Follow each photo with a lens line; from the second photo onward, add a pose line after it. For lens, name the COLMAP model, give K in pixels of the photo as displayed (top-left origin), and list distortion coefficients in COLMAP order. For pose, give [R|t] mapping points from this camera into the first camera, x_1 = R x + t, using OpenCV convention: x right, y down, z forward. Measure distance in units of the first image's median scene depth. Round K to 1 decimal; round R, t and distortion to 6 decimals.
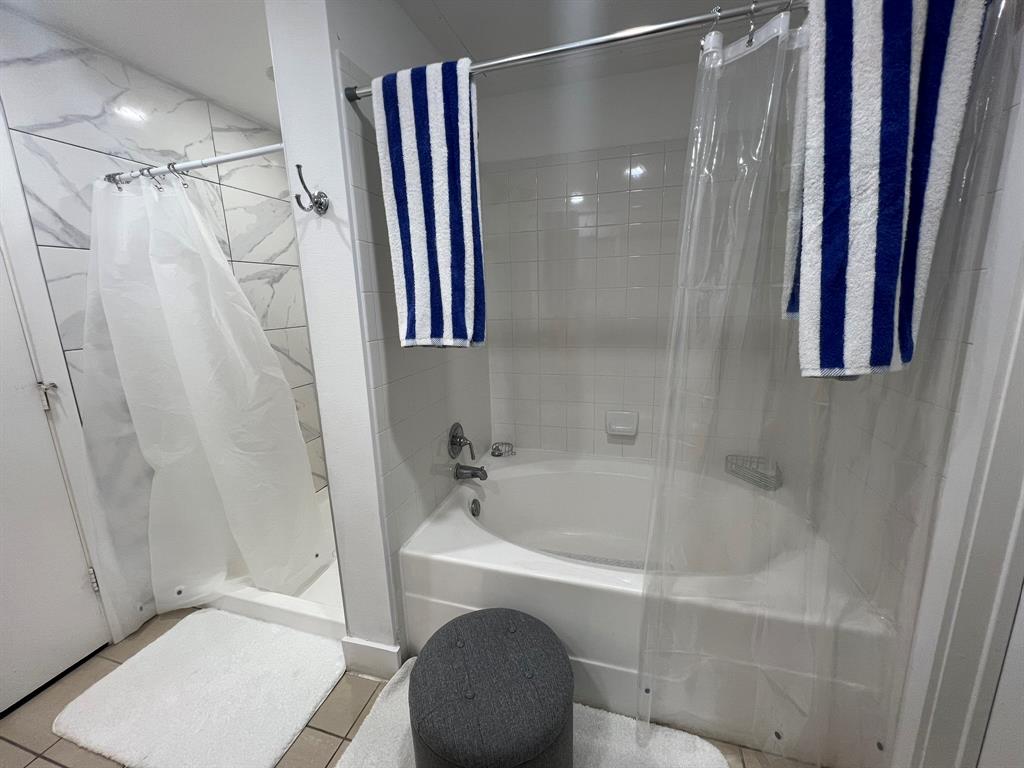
lens RADIAL K [[409.5, 0, 510.2], [0, 409.5, 381.8], [0, 0, 1]] dist [-0.000559, 0.000308]
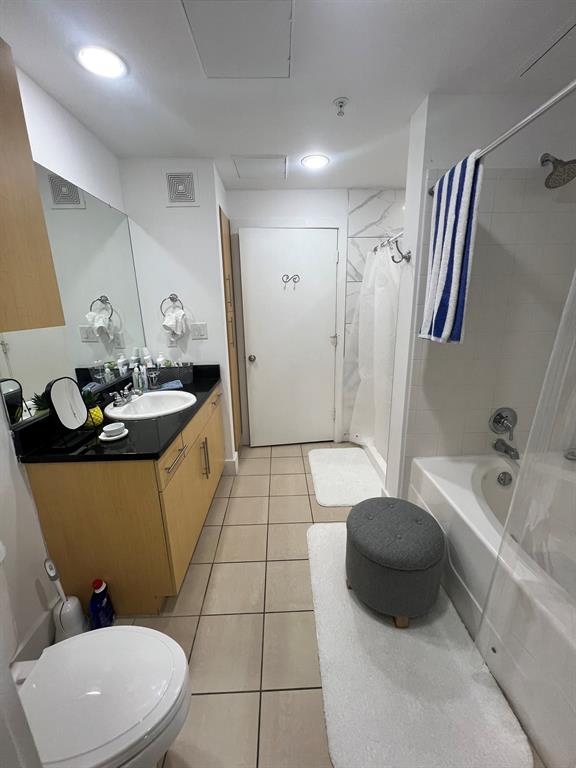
lens RADIAL K [[307.1, 0, 290.5], [0, 307.1, 386.7], [0, 0, 1]] dist [-0.000559, 0.000308]
pose [[0.322391, 0.271089, -0.906959, 0.576207], [-0.191520, 0.956981, 0.217962, -0.047737], [0.927030, 0.103432, 0.360441, 0.034899]]
